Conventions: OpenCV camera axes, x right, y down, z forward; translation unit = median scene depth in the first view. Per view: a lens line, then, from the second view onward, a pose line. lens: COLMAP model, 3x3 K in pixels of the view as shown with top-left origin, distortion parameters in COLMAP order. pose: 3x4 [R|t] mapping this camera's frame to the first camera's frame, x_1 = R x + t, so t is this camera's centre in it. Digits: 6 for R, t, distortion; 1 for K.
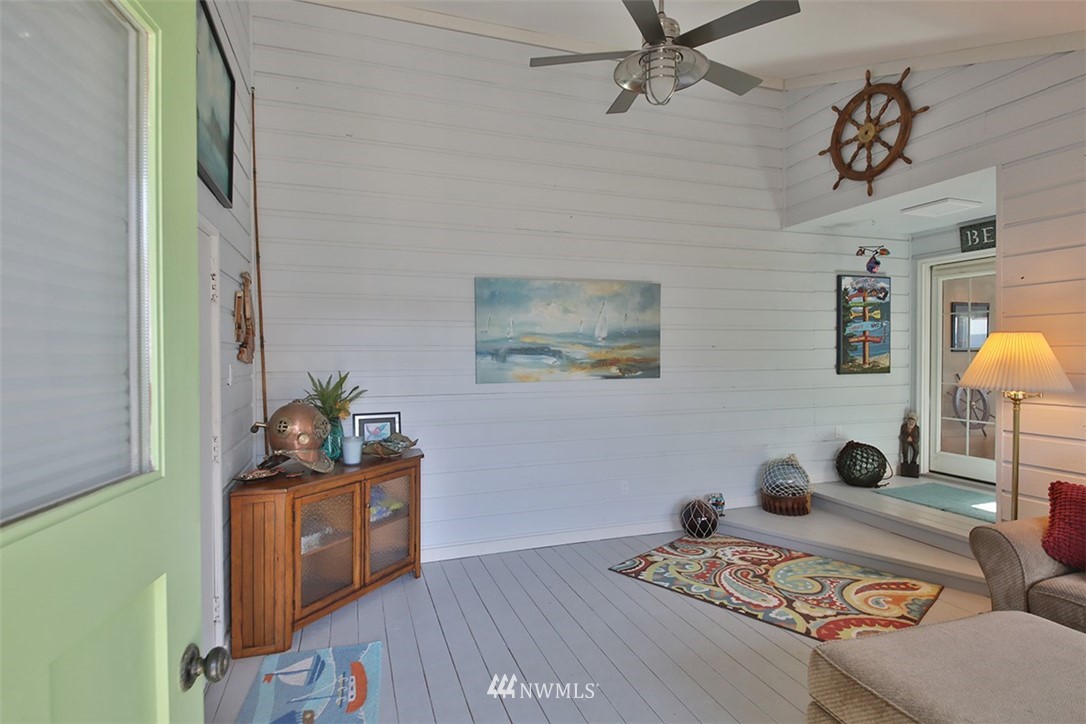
lens RADIAL K [[567.6, 0, 538.5], [0, 567.6, 368.4], [0, 0, 1]] dist [0.003845, 0.000705]
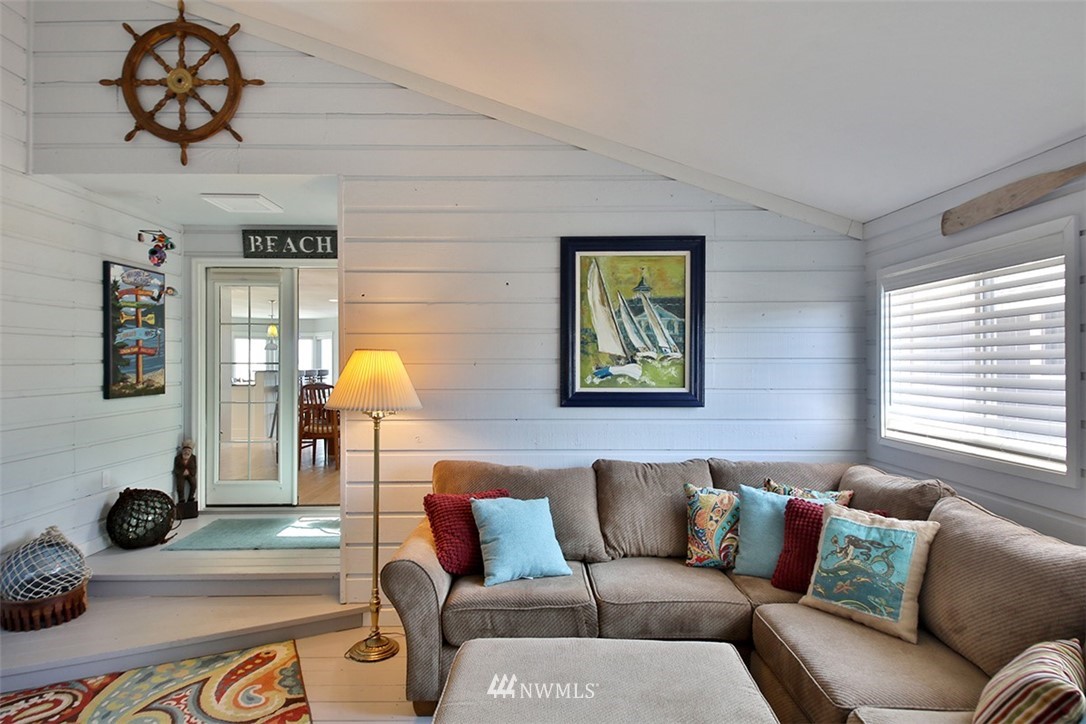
lens RADIAL K [[623.7, 0, 534.0], [0, 623.7, 363.5], [0, 0, 1]] dist [0.014477, -0.013072]
pose [[0.312289, 0.001571, 0.949986, -0.062288], [0.024209, 0.999661, -0.009611, -0.015308], [-0.949679, 0.026000, 0.312145, 0.266967]]
